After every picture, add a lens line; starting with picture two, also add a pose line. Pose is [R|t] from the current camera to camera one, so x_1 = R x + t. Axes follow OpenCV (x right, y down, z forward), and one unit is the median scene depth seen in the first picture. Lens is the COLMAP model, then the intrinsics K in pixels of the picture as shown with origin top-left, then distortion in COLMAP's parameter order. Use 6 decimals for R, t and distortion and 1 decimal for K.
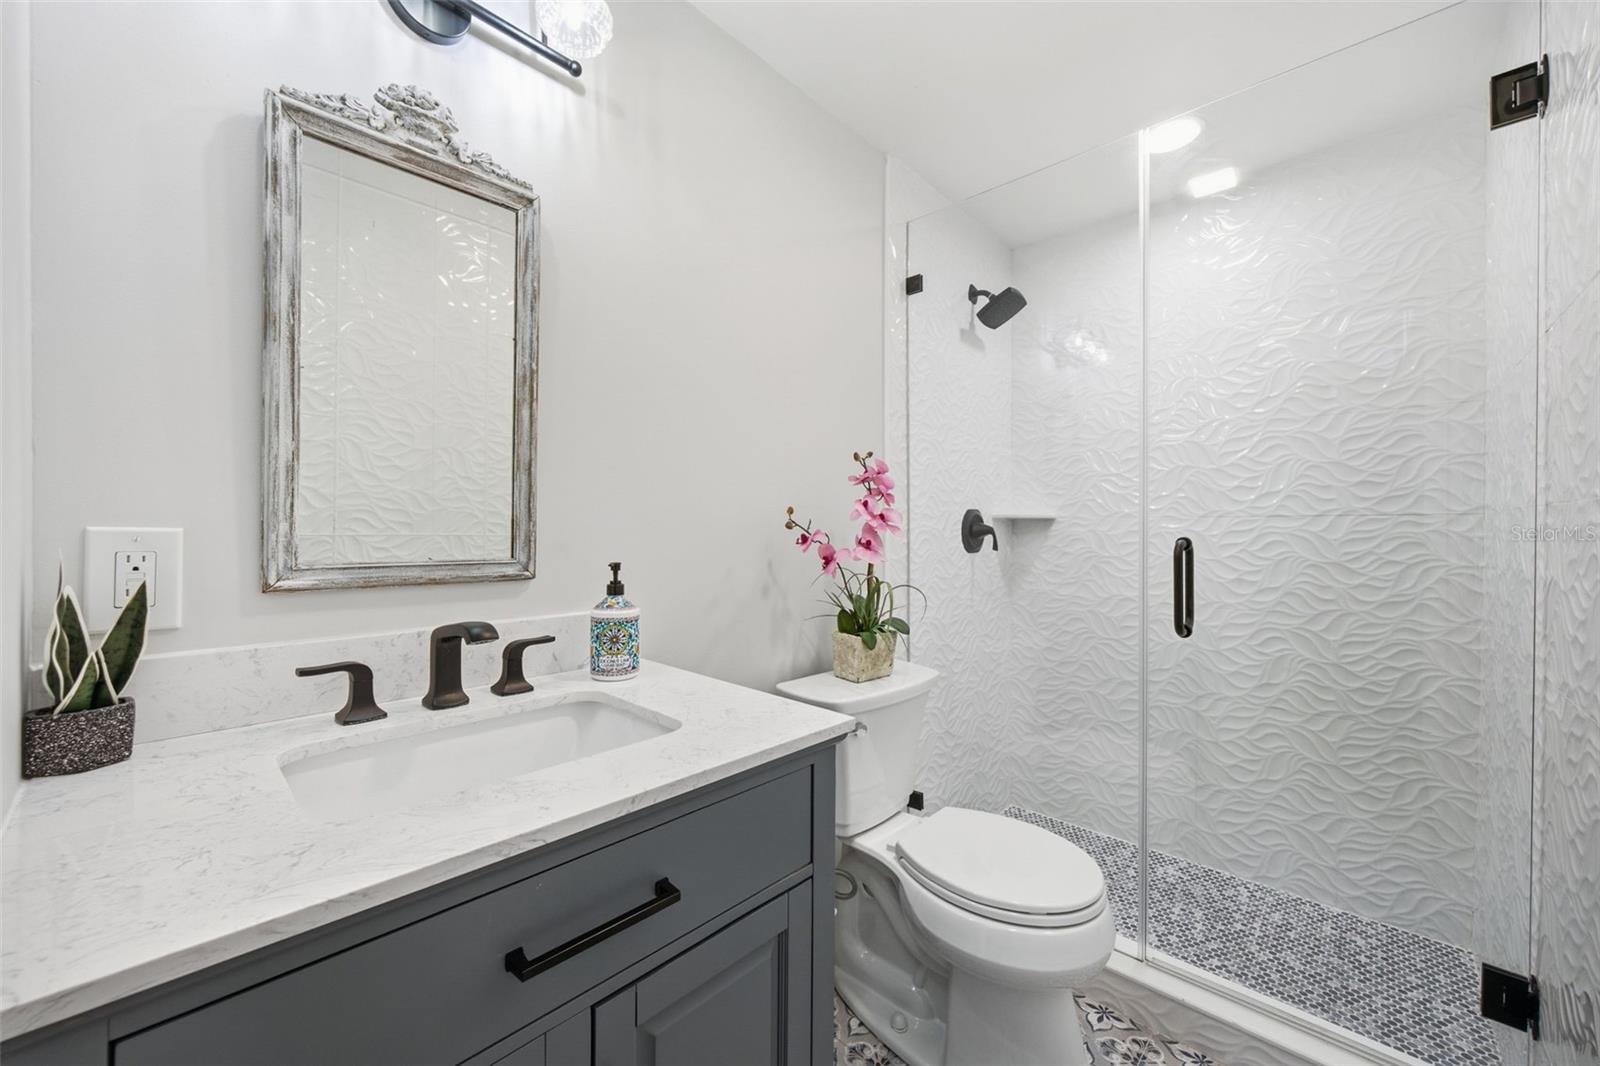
lens RADIAL K [[629.1, 0, 804.8], [0, 629.1, 527.1], [0, 0, 1]] dist [0.000015, 0.001013]
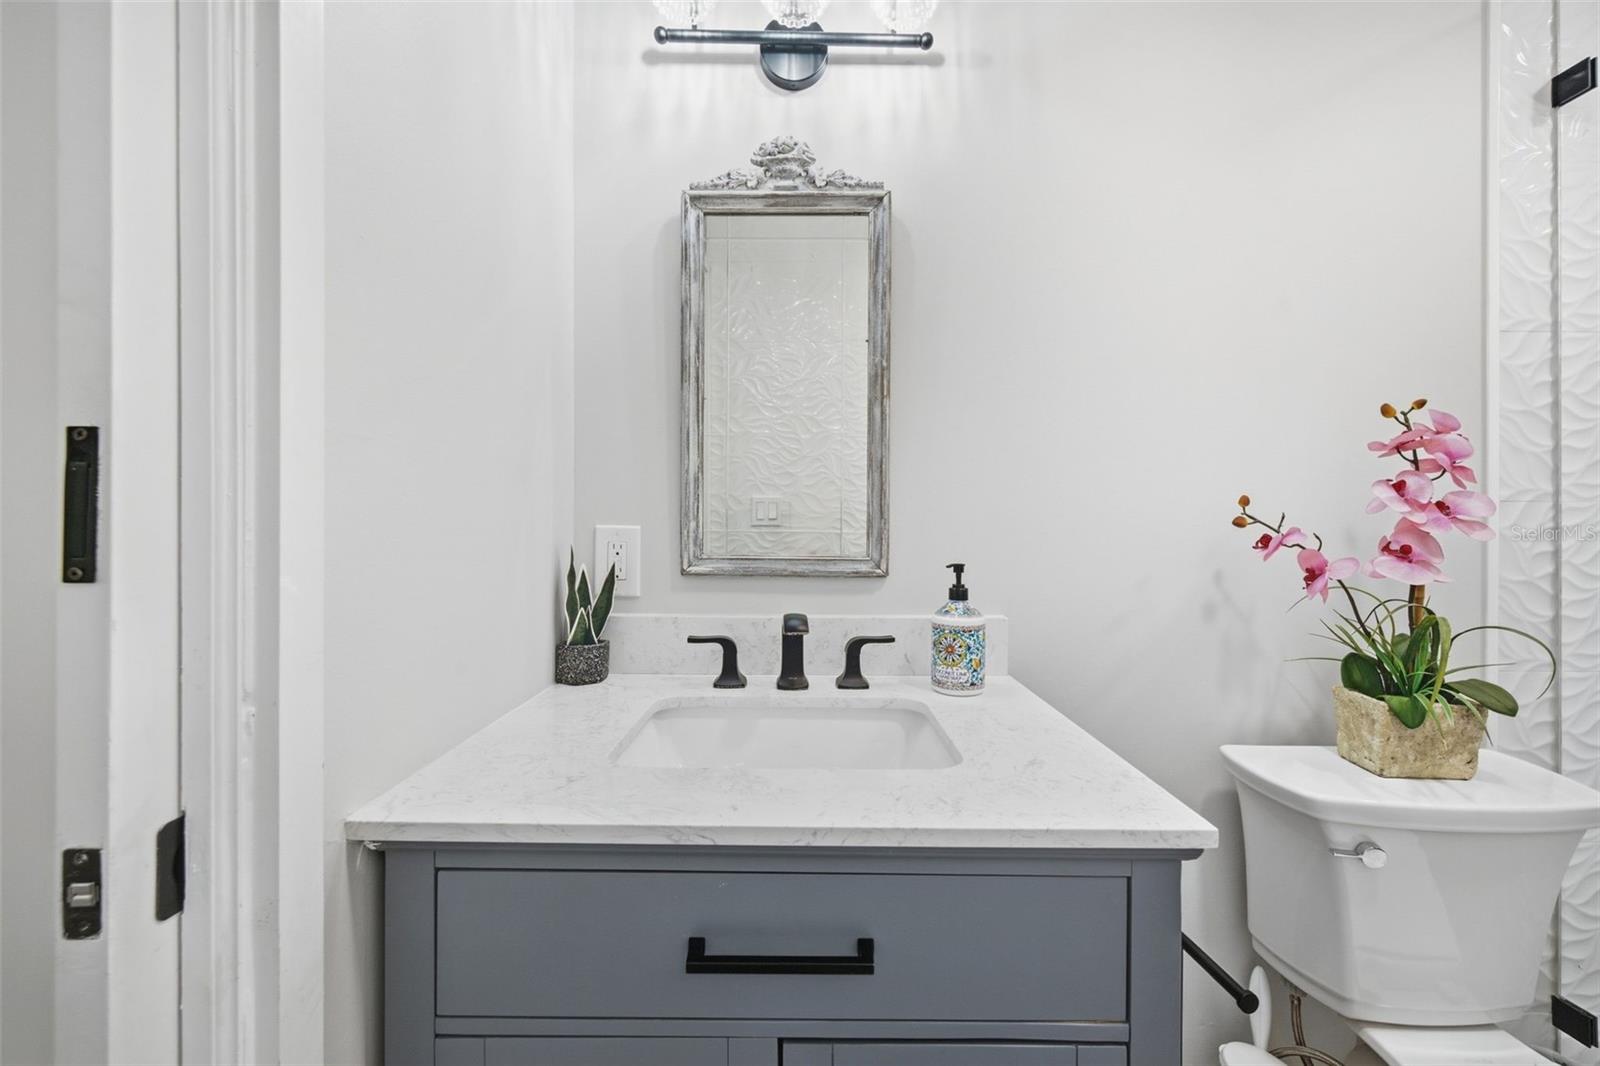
lens RADIAL K [[629.1, 0, 804.8], [0, 629.1, 527.1], [0, 0, 1]] dist [0.000015, 0.001013]
pose [[0.678153, -0.001291, -0.734920, 0.216641], [0.001317, 0.999999, -0.000541, 0.003919], [0.734920, -0.000601, 0.678154, 0.232121]]
